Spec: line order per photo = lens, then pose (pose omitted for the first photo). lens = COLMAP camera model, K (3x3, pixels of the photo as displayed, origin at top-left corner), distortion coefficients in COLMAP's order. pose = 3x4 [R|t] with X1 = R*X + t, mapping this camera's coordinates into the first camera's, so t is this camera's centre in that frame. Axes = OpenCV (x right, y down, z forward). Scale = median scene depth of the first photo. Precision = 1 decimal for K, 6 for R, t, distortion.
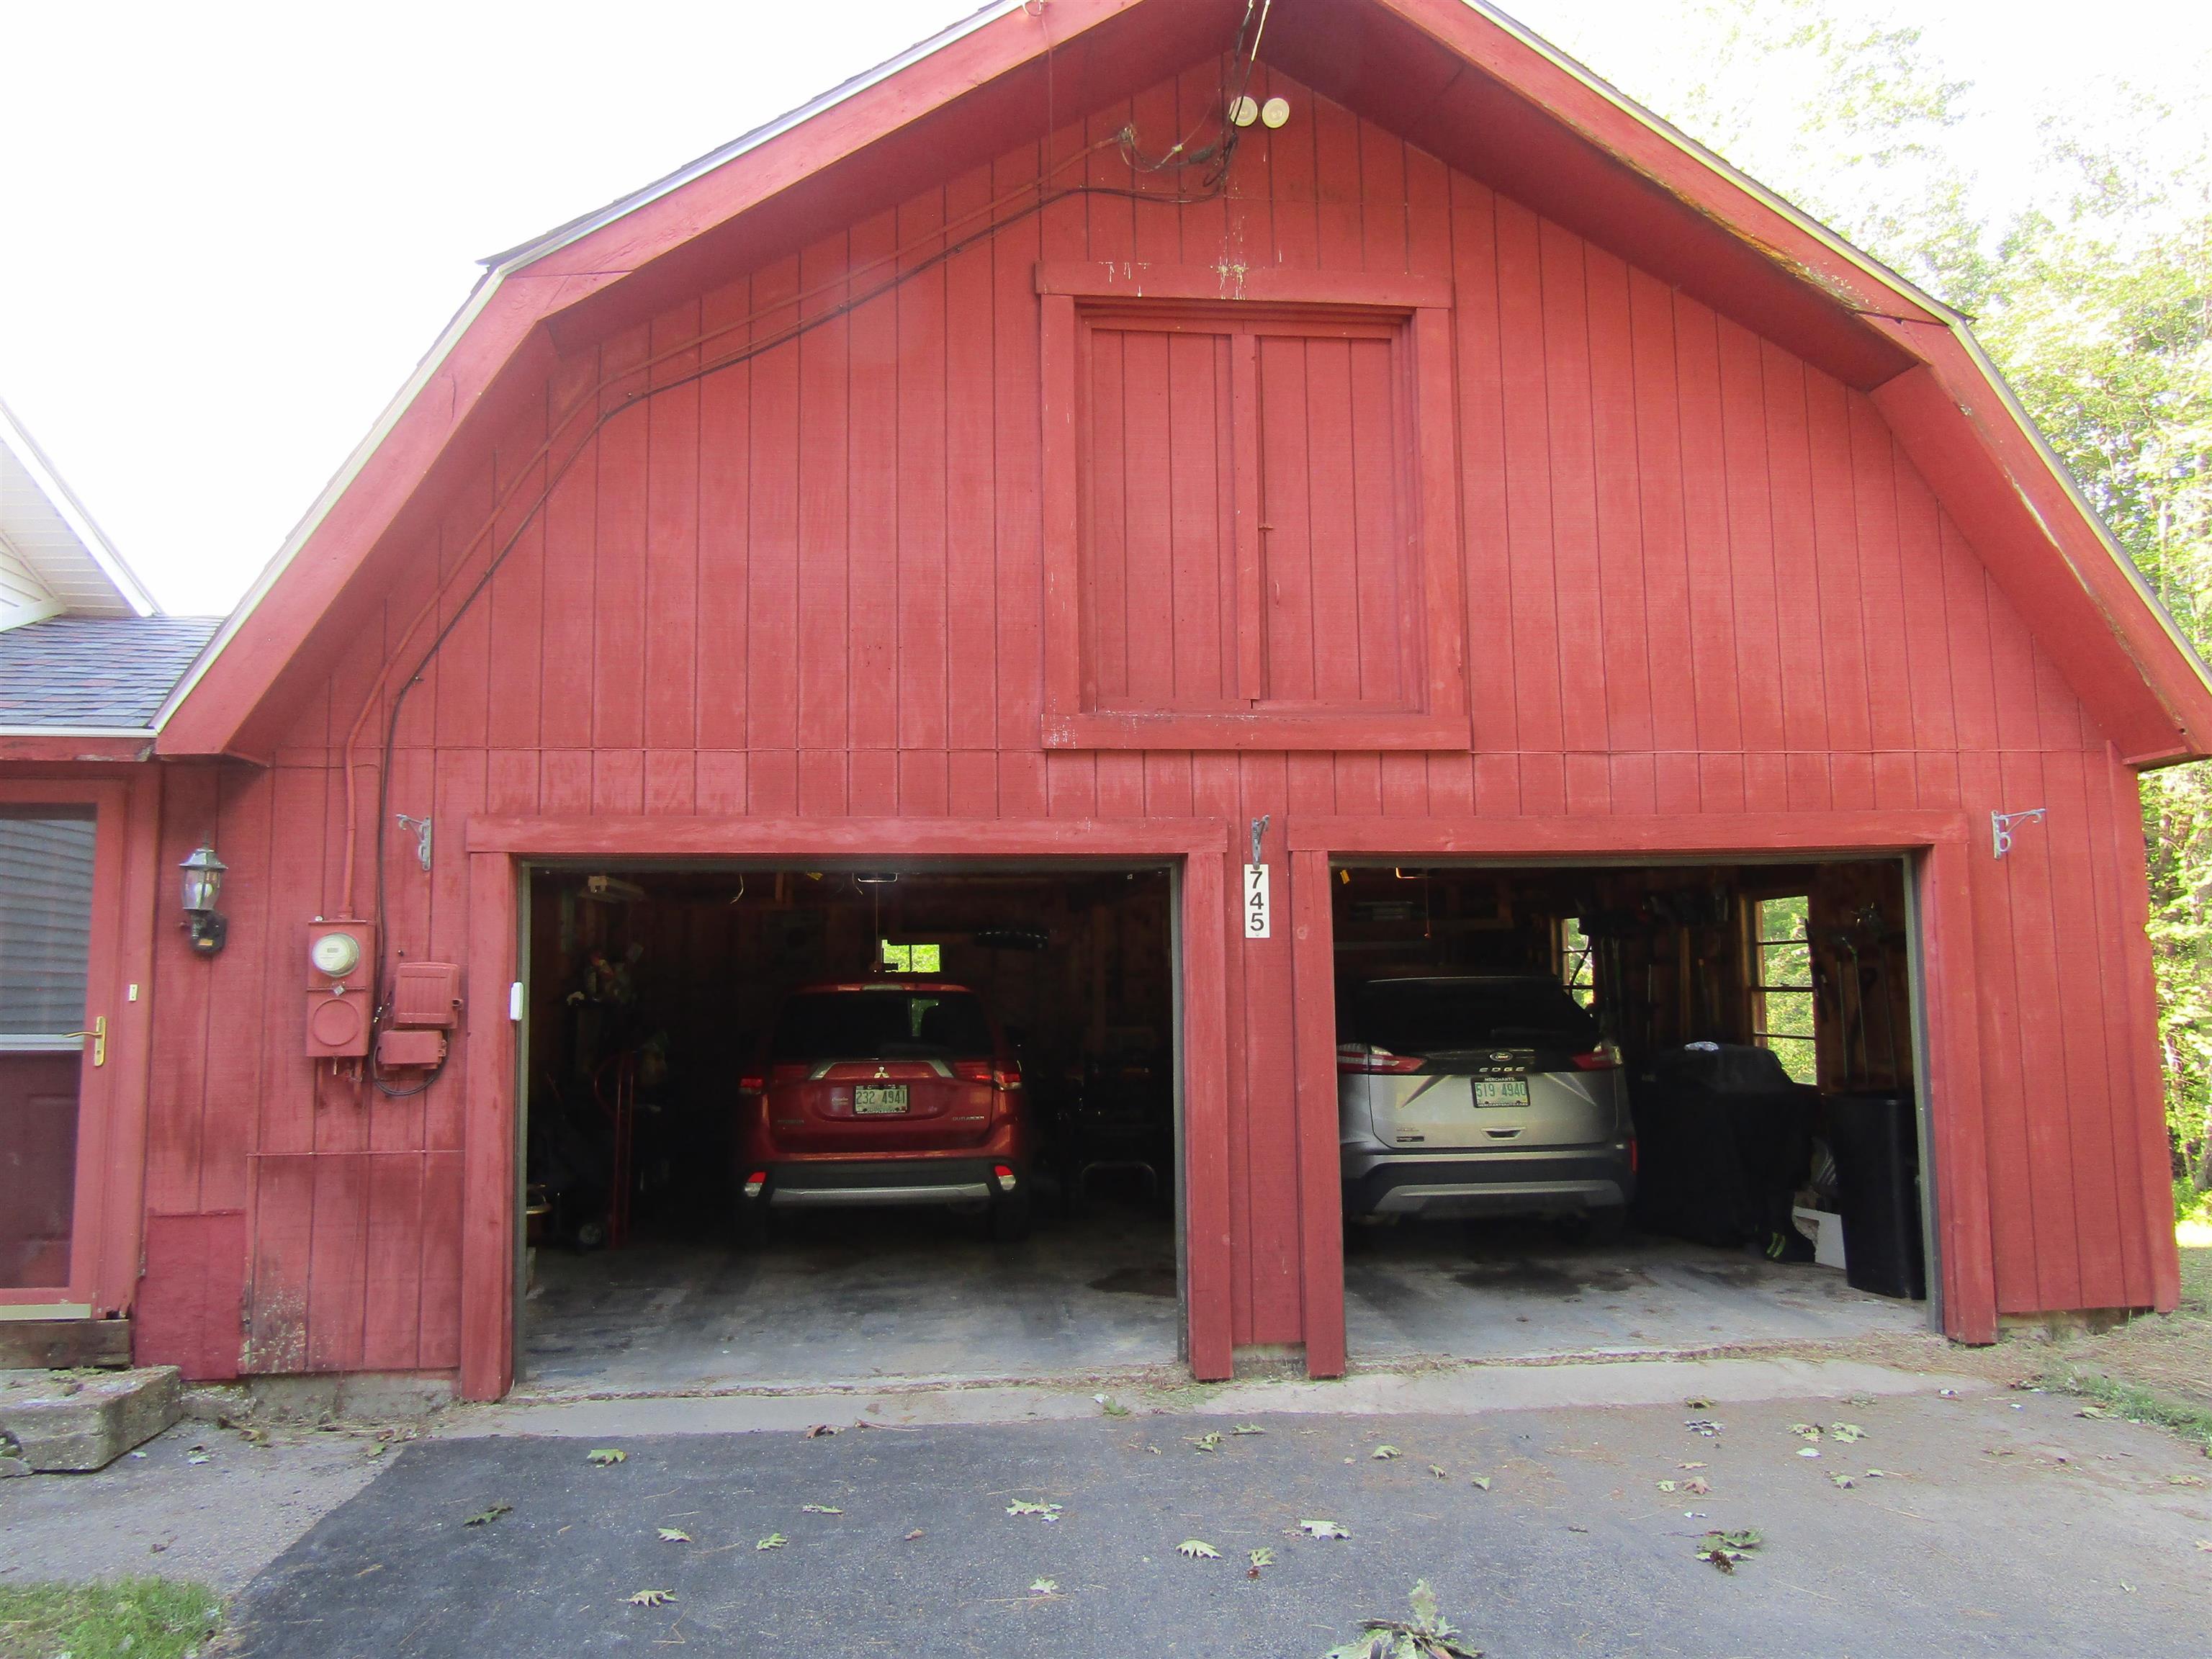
lens RADIAL K [[1572.6, 0, 1104.7], [0, 1572.6, 835.2], [0, 0, 1]] dist [-0.005297, -0.003070]
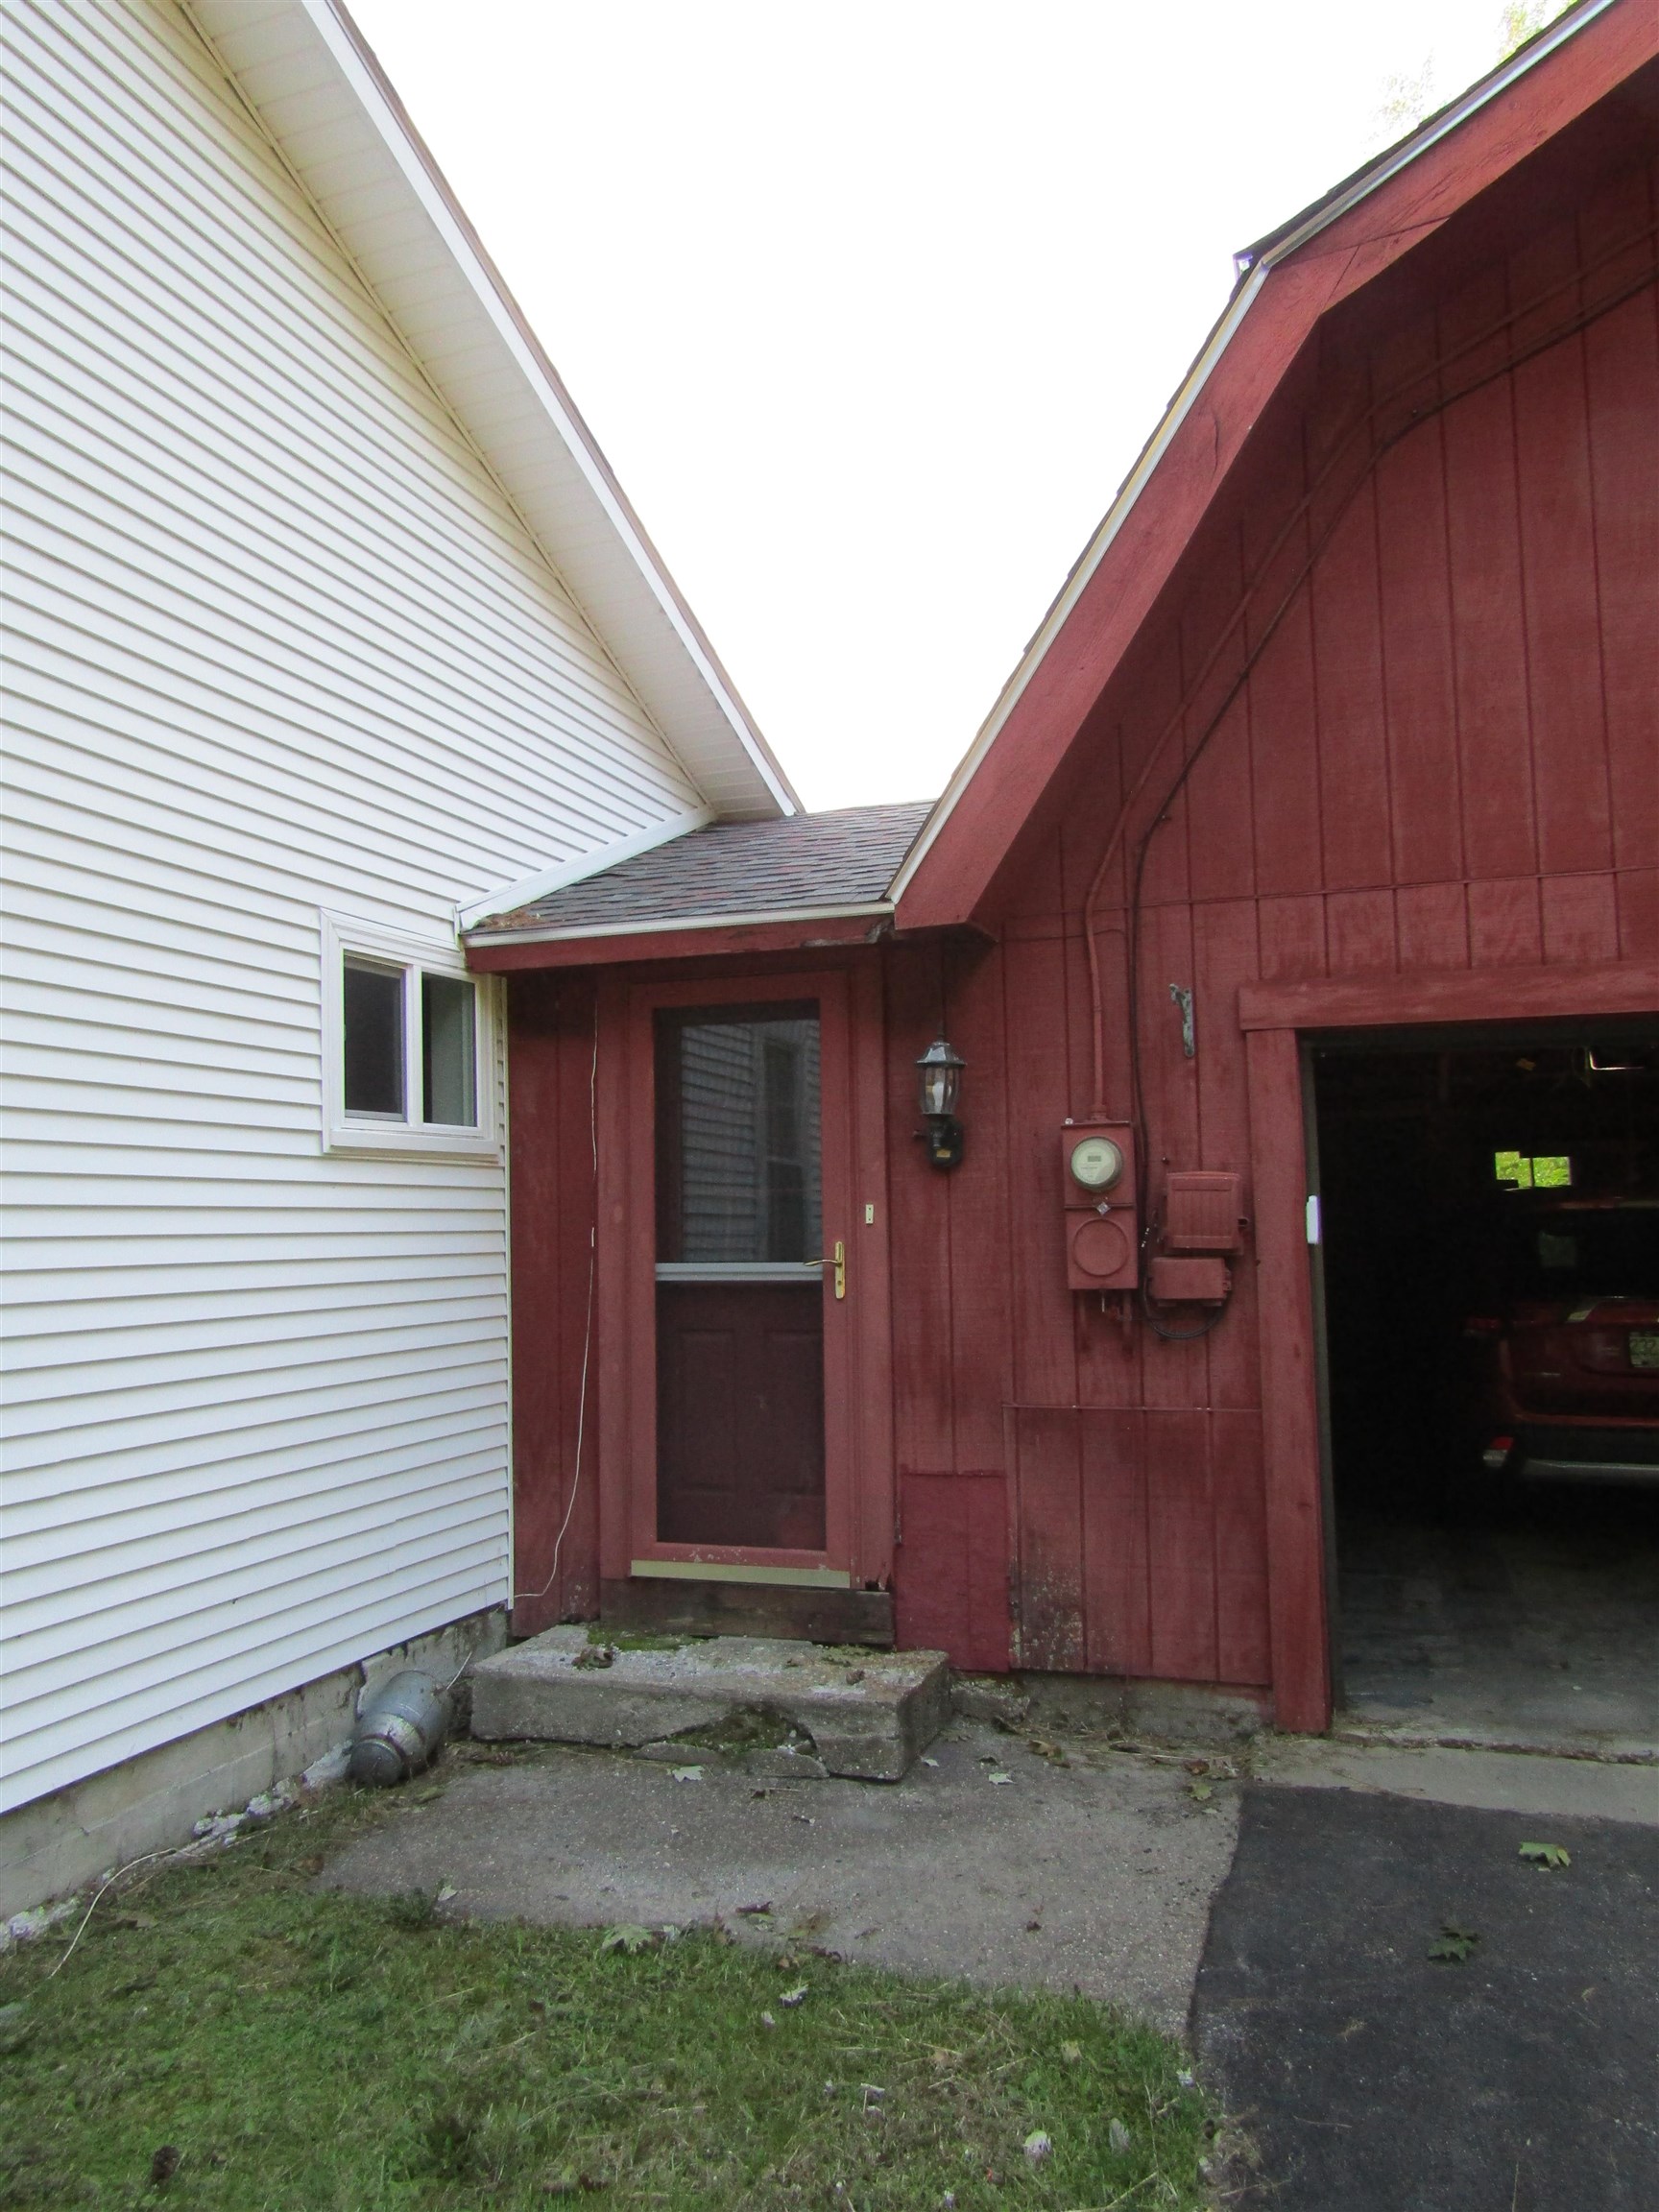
lens RADIAL K [[1558.4, 0, 829.5], [0, 1558.4, 1106.0], [0, 0, 1]] dist [0.003385, -0.001904]
pose [[0.908658, -0.038335, -0.415777, -0.277043], [0.049138, 0.998675, 0.015310, 0.026648], [0.414640, -0.034342, 0.909338, 0.210214]]
